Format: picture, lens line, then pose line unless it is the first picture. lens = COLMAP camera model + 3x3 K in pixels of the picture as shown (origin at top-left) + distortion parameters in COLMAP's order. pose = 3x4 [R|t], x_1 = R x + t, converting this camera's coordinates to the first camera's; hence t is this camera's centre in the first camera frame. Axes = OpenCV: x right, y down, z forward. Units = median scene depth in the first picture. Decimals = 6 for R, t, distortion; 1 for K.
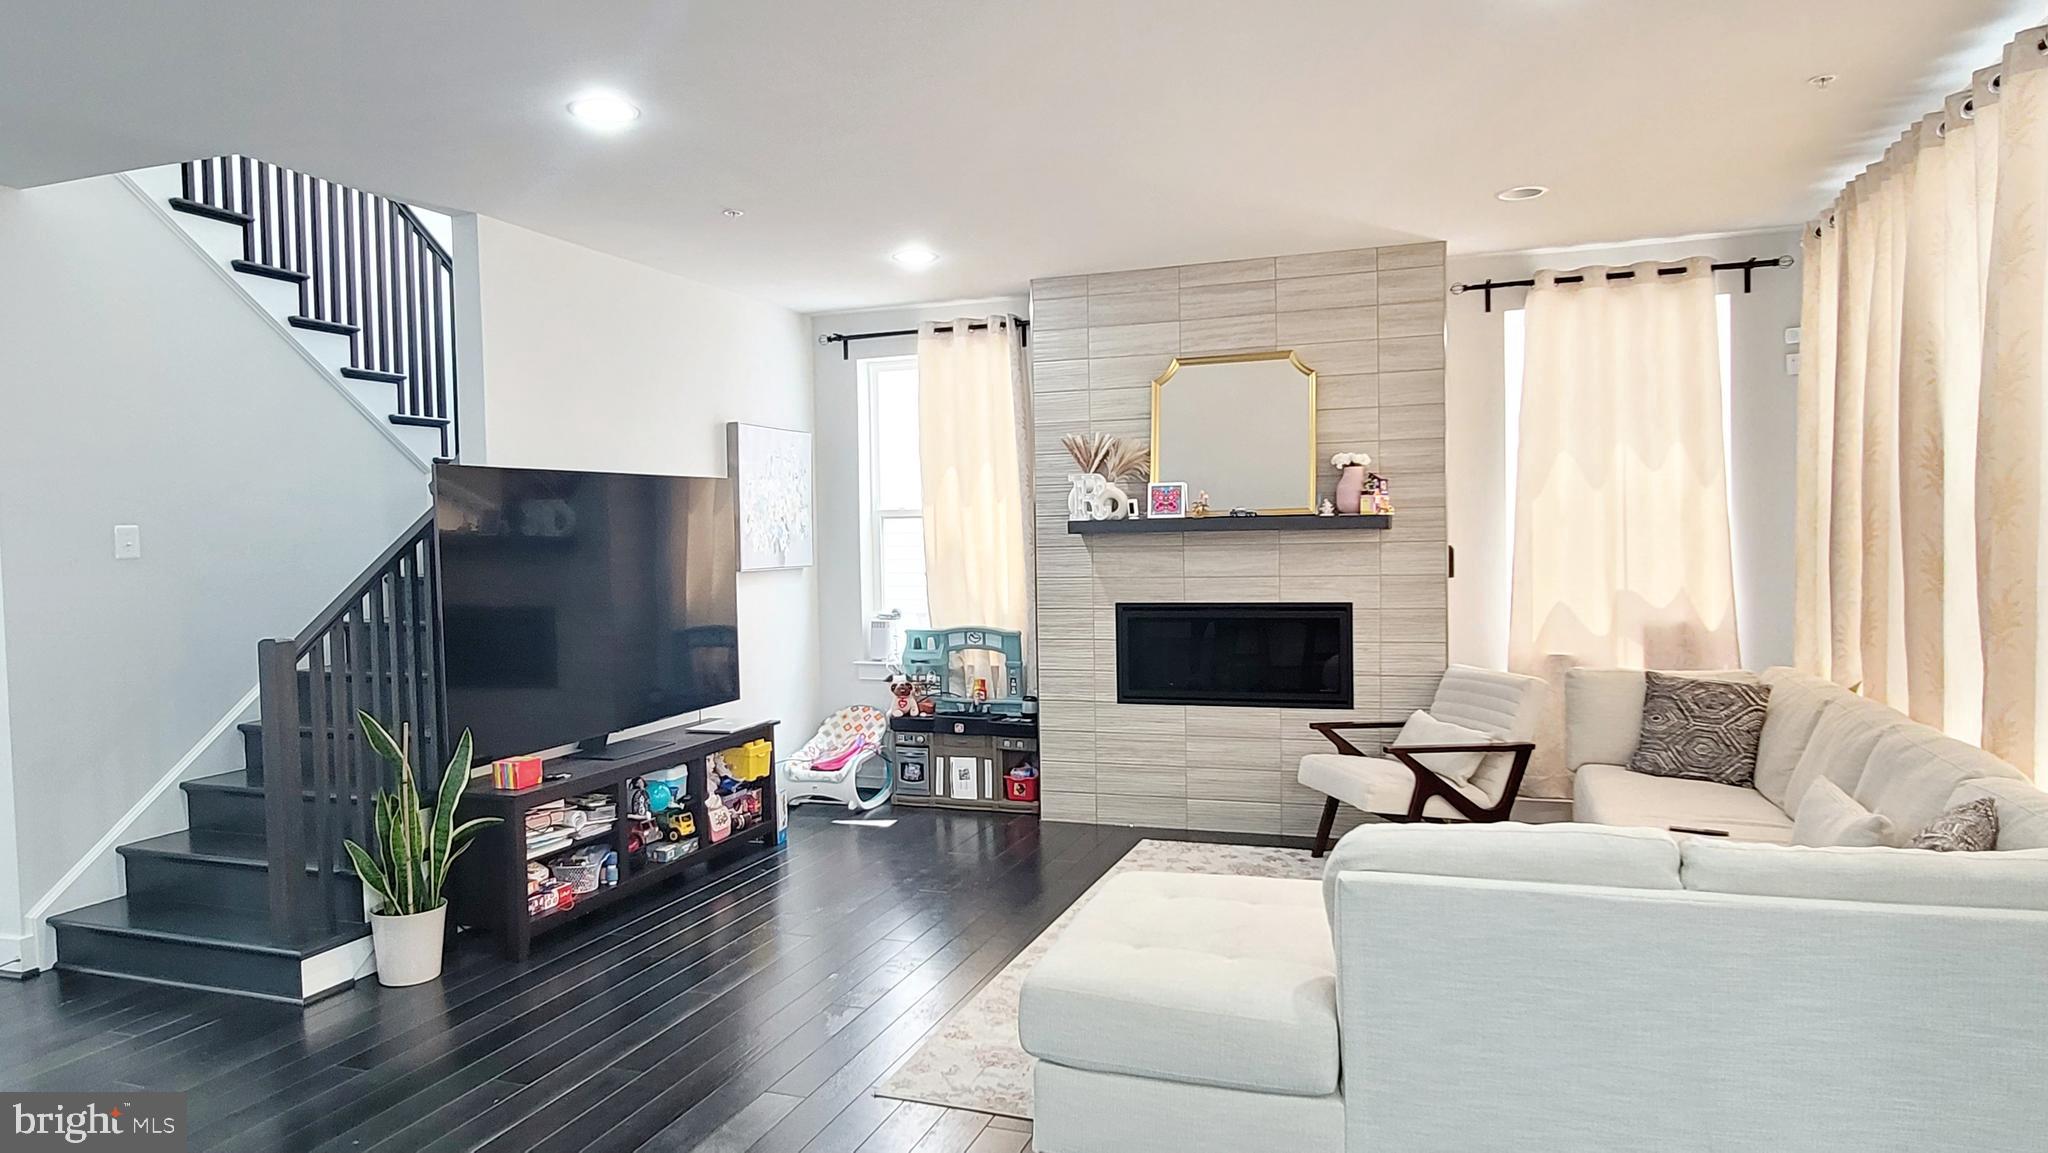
lens RADIAL K [[1212.4, 0, 1024.0], [0, 1212.4, 576.5], [0, 0, 1]] dist [-0.003679, 0.000658]
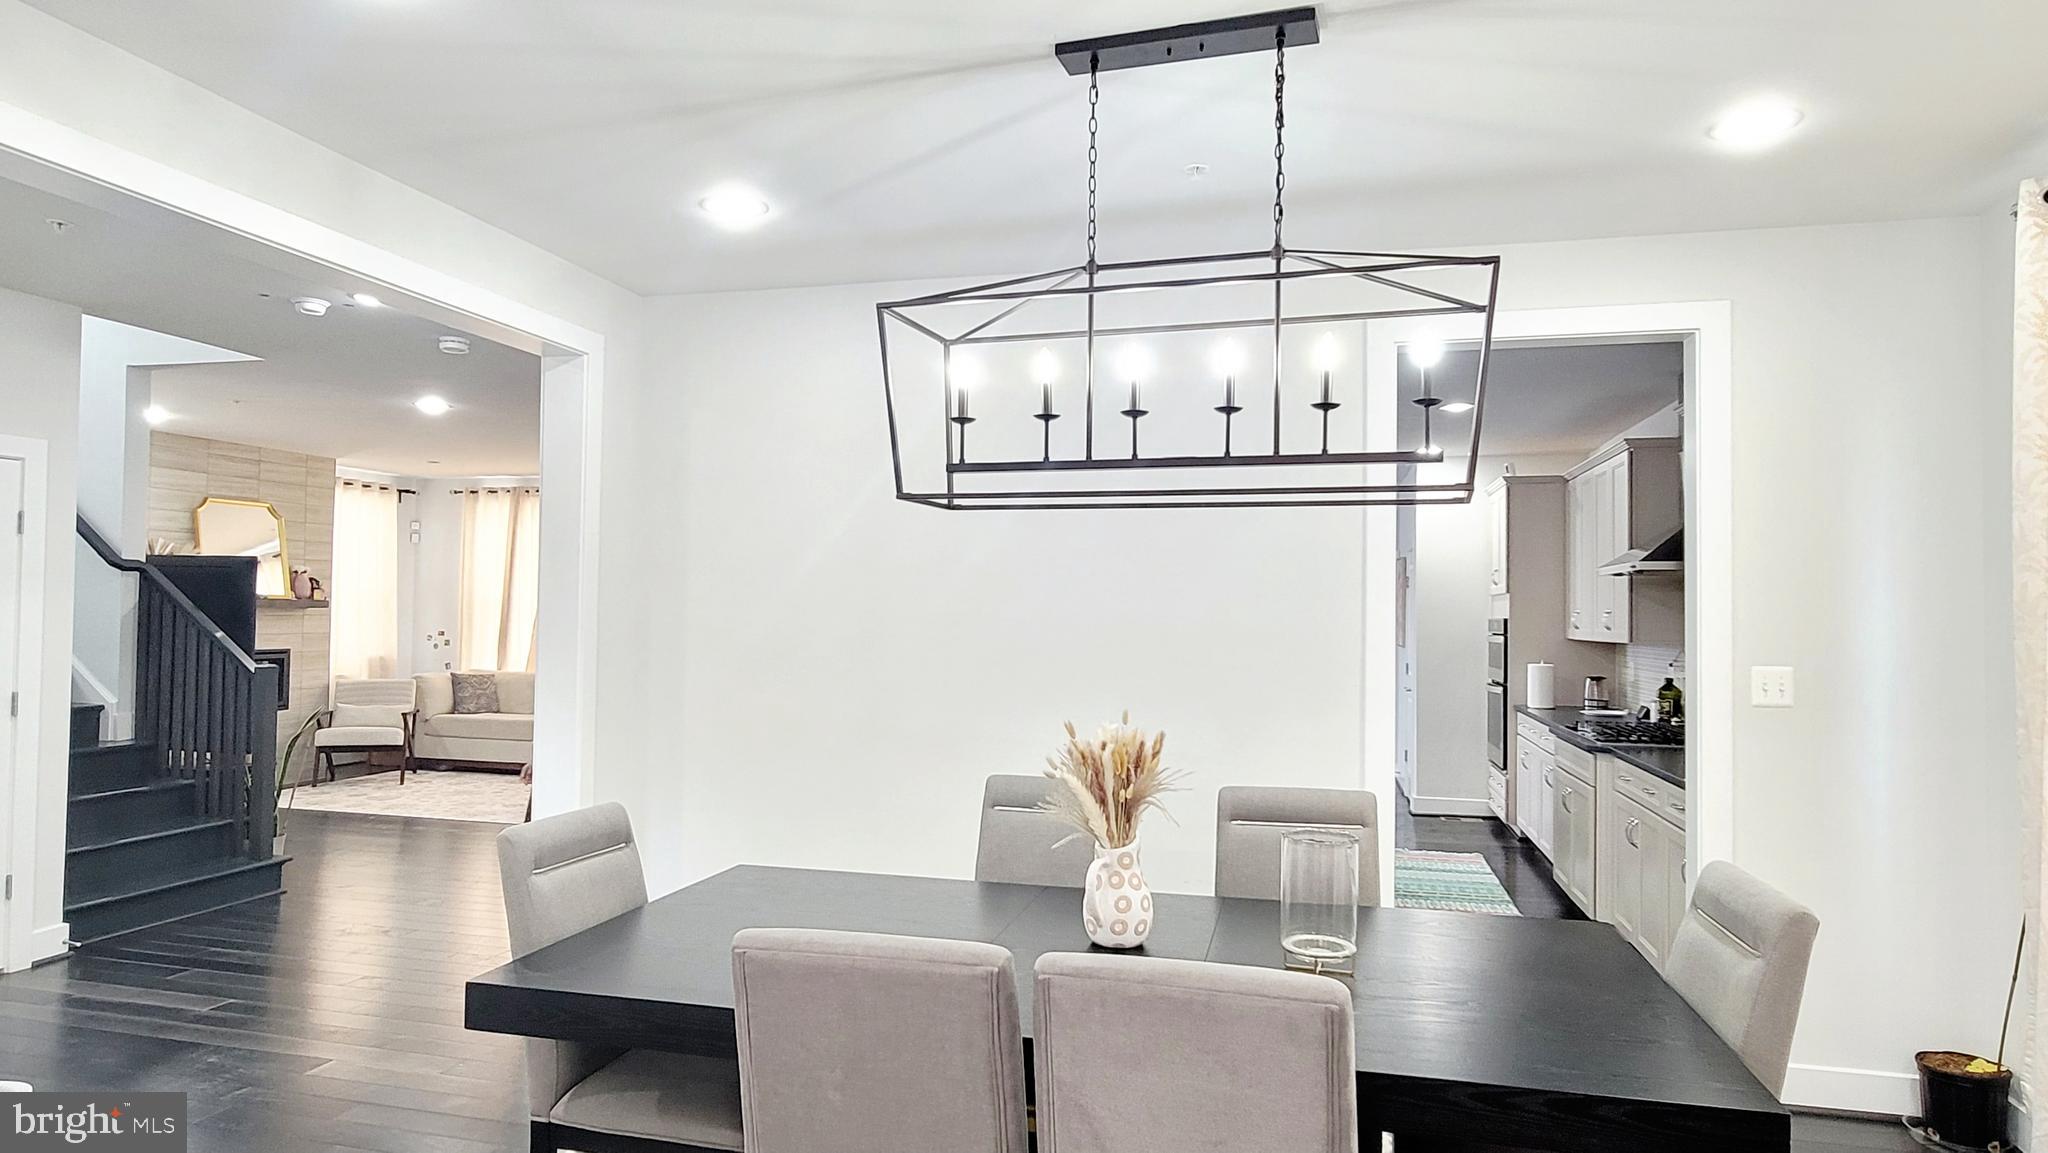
lens RADIAL K [[1212.4, 0, 1024.0], [0, 1212.4, 576.5], [0, 0, 1]] dist [-0.003679, 0.000658]
pose [[-0.078375, 0.050976, 0.995620, -1.616887], [0.023575, 0.998507, -0.049268, 0.029260], [-0.996645, 0.019610, -0.079460, 0.065103]]
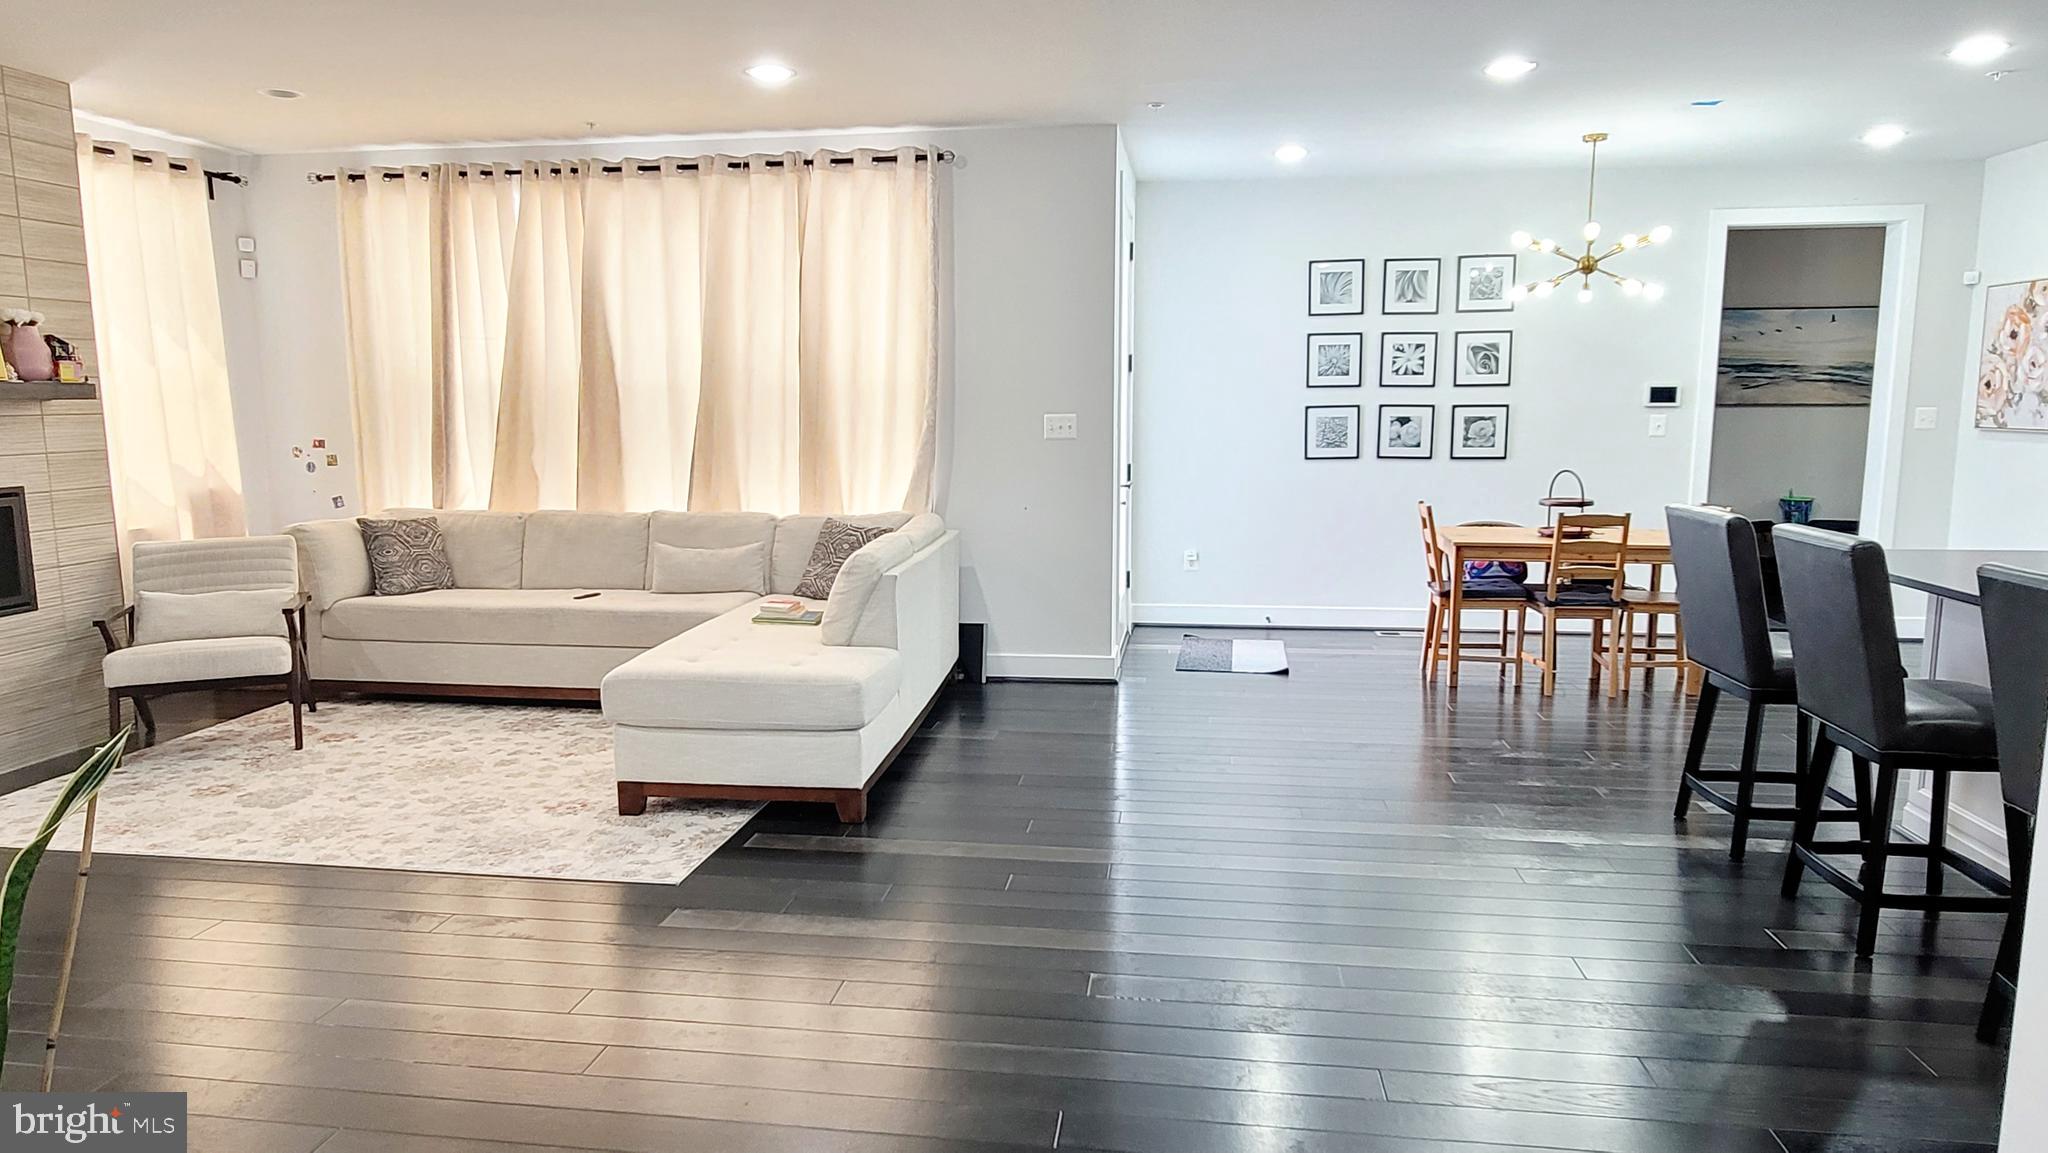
lens RADIAL K [[1264.6, 0, 1024.0], [0, 1264.6, 576.5], [0, 0, 1]] dist [-0.007449, -0.000915]
pose [[-0.187293, -0.113084, 0.975773, -0.743892], [0.044834, 0.991332, 0.123493, 0.006923], [-0.981281, 0.066877, -0.180599, 0.480149]]
